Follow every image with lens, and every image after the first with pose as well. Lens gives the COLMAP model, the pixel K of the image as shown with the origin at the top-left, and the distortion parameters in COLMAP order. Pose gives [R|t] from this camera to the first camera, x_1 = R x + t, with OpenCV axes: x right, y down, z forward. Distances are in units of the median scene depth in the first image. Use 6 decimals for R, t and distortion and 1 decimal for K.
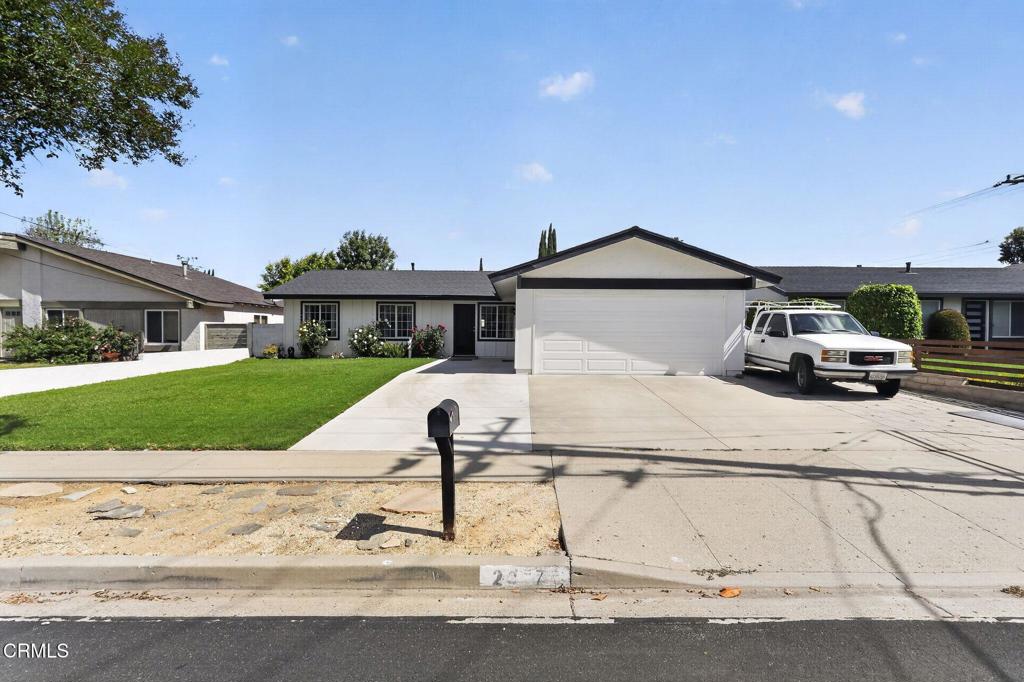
lens RADIAL K [[487.2, 0, 509.0], [0, 487.2, 339.4], [0, 0, 1]] dist [0.000110, 0.001187]
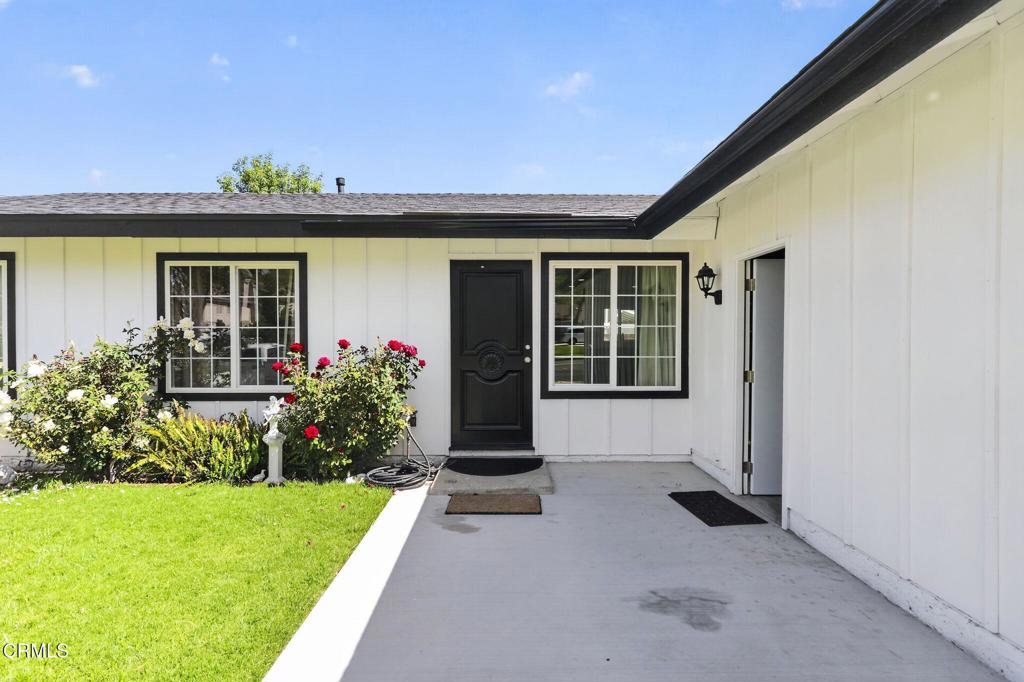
lens RADIAL K [[487.2, 0, 509.0], [0, 487.2, 339.4], [0, 0, 1]] dist [0.000110, 0.001187]
pose [[0.999452, -0.010404, 0.031423, -0.091205], [0.010489, 0.999942, -0.002545, -0.028385], [-0.031394, 0.002873, 0.999503, 0.738124]]
